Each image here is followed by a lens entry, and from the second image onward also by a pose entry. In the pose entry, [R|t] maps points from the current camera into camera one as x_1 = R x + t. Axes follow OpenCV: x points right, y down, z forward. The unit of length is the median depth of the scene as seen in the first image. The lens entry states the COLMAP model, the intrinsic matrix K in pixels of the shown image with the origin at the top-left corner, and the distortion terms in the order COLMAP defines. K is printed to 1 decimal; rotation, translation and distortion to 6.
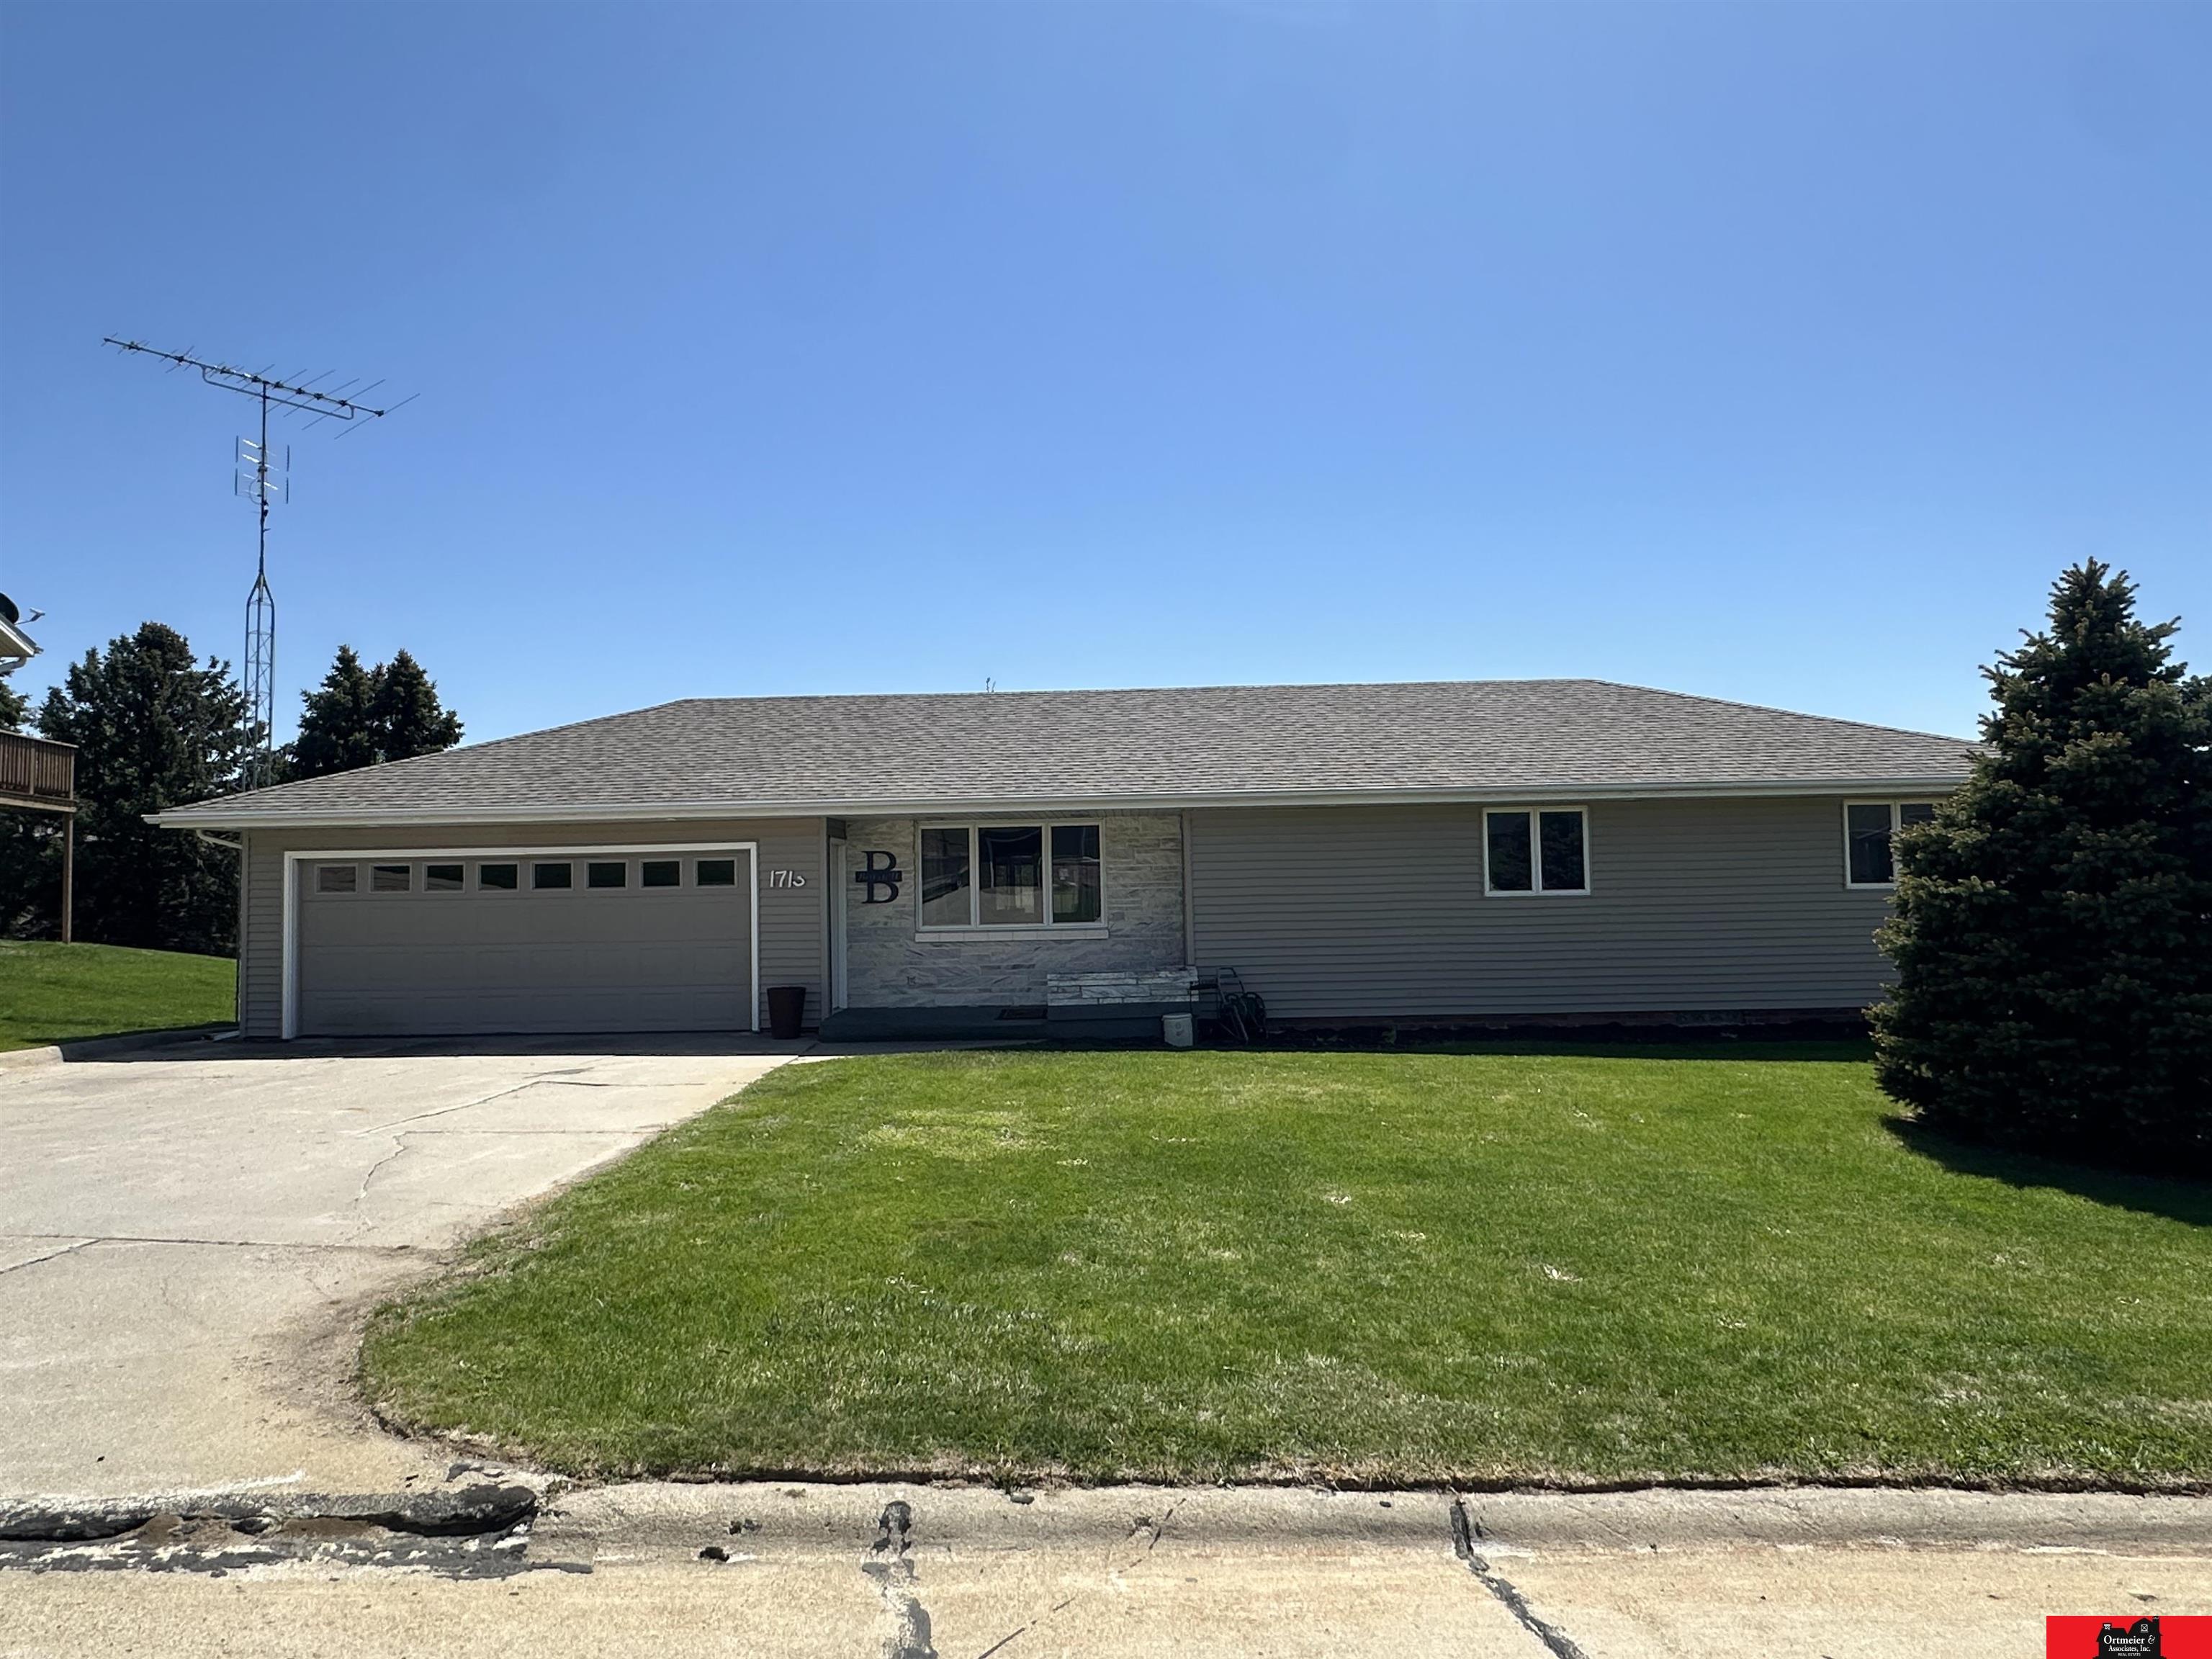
lens RADIAL K [[1330.7, 0, 1106.0], [0, 1330.7, 829.5], [0, 0, 1]] dist [0.000350, -0.001584]
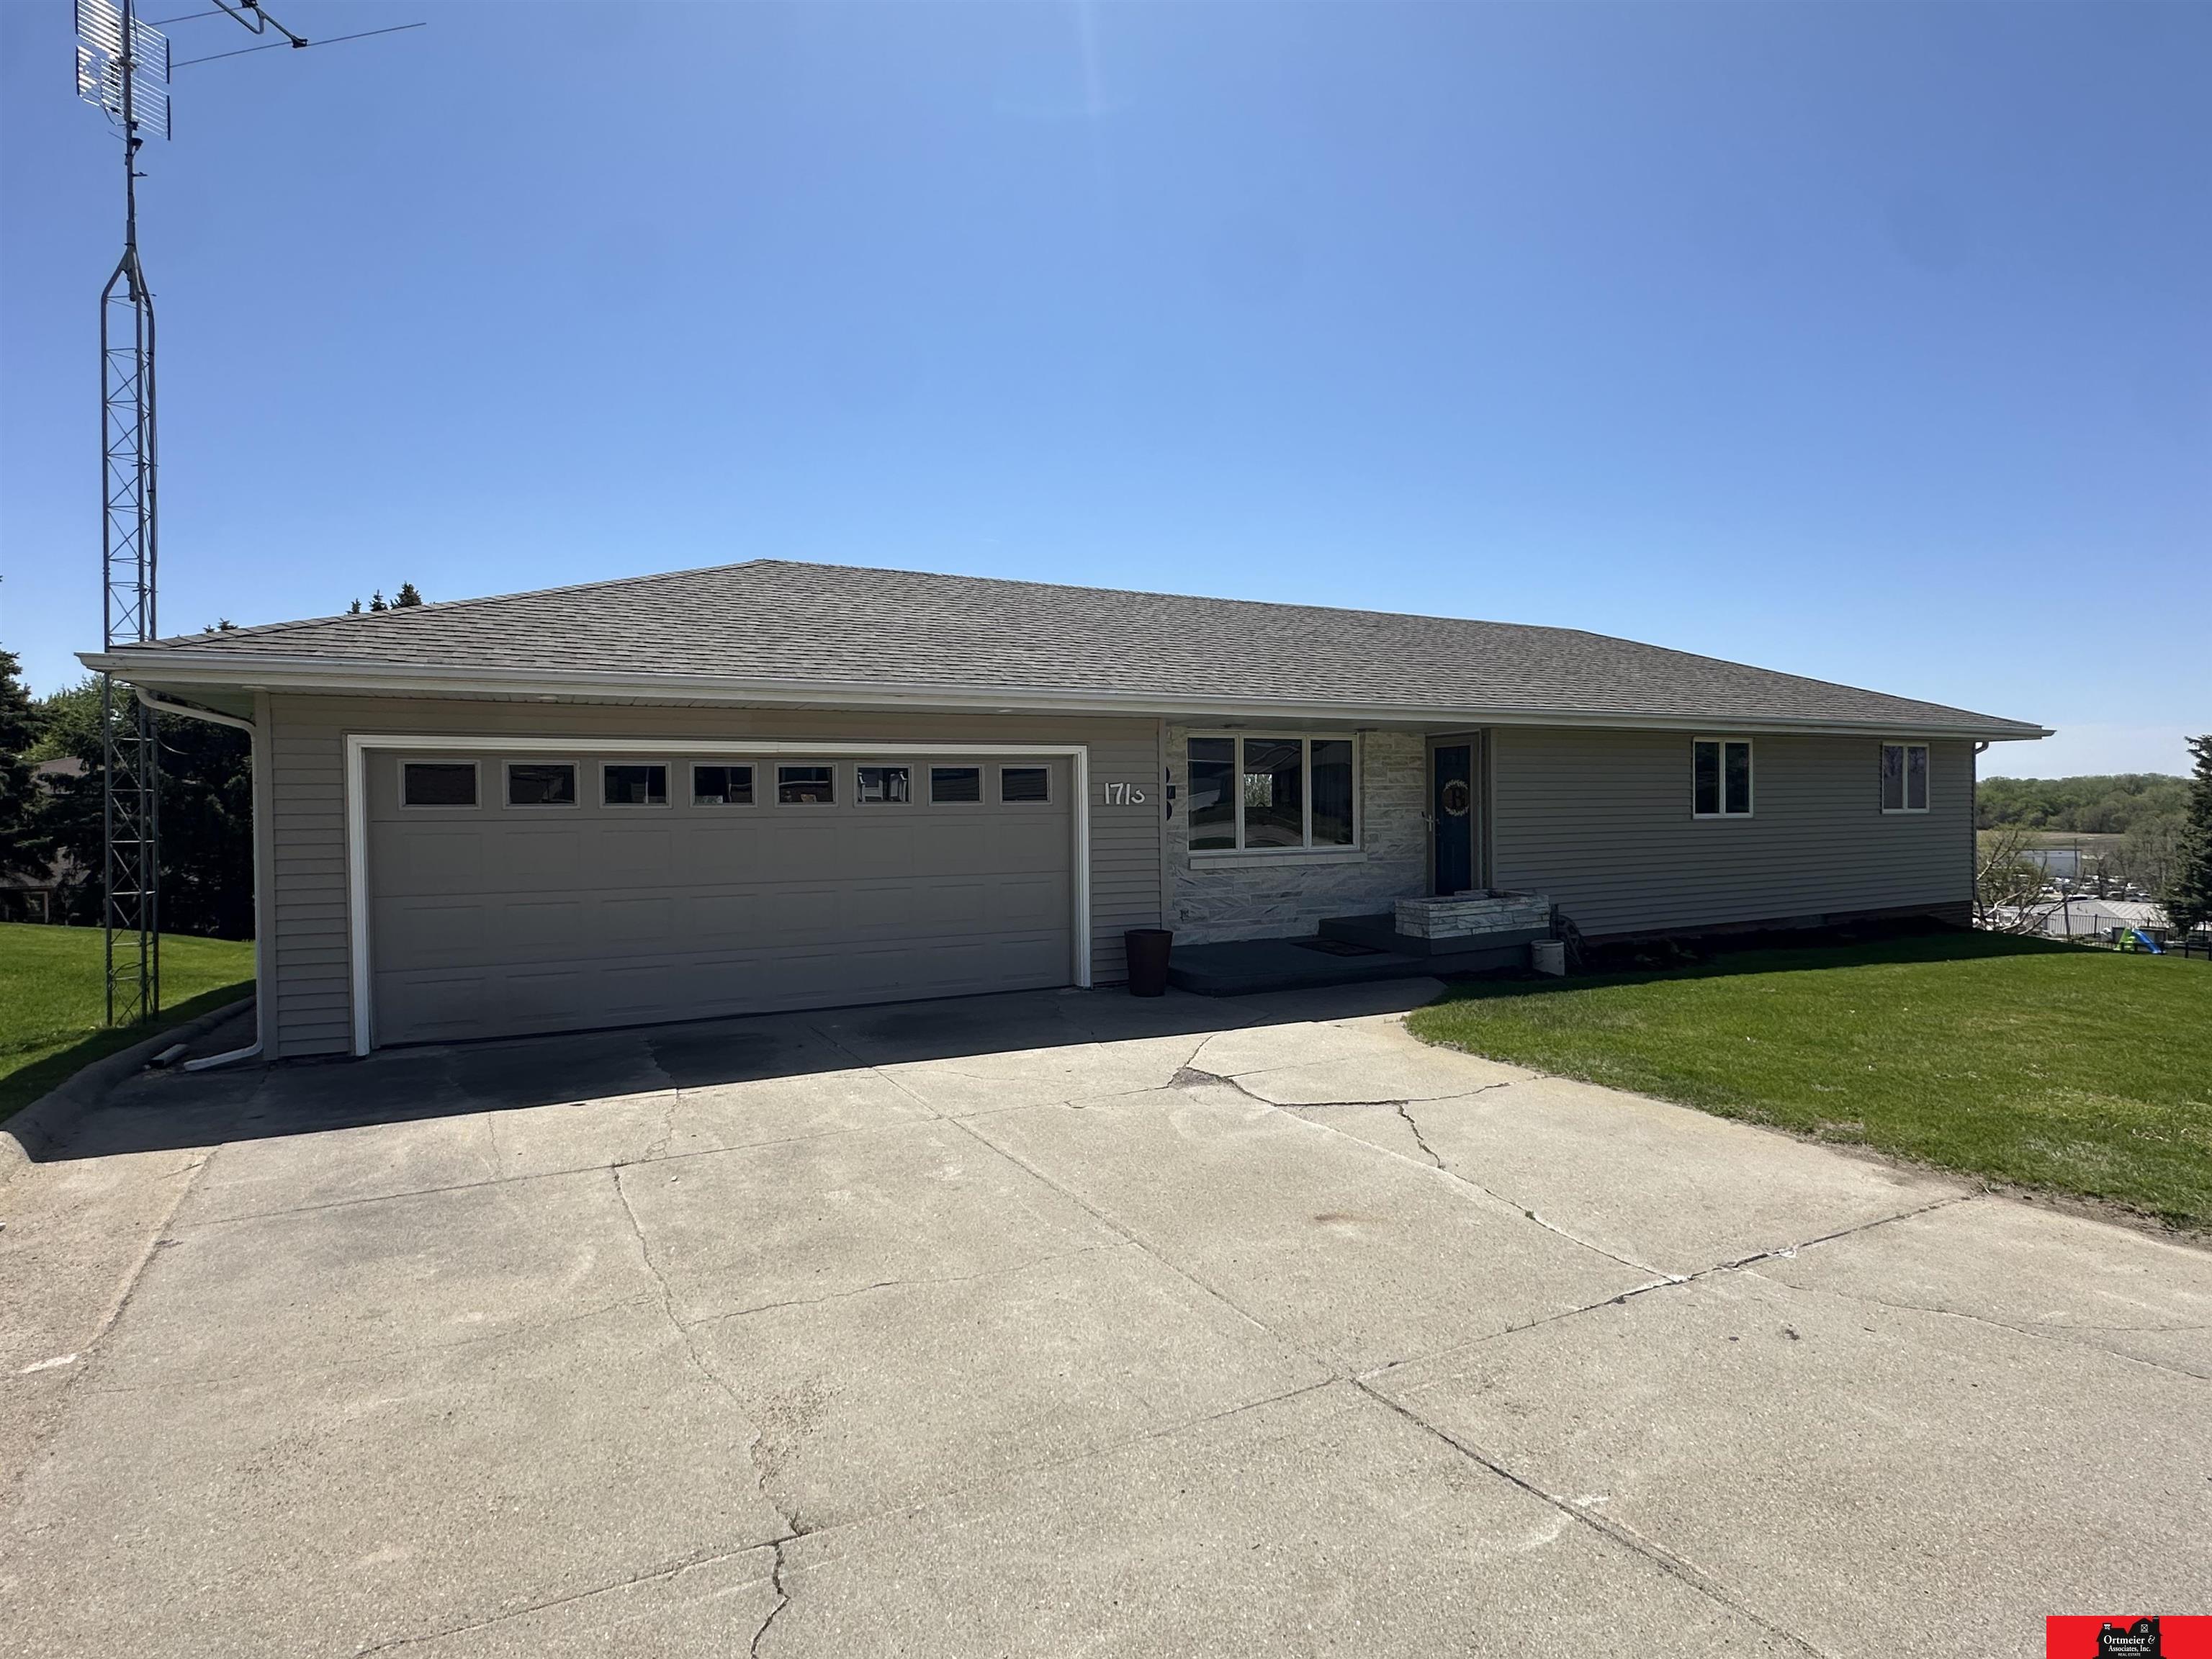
lens RADIAL K [[1077.5, 0, 1106.0], [0, 1077.5, 829.5], [0, 0, 1]] dist [-0.001790, -0.000245]
pose [[0.891678, -0.001376, 0.452669, -1.189625], [-0.028041, 0.997907, 0.058267, 0.047336], [-0.451802, -0.064649, 0.889773, 0.962082]]
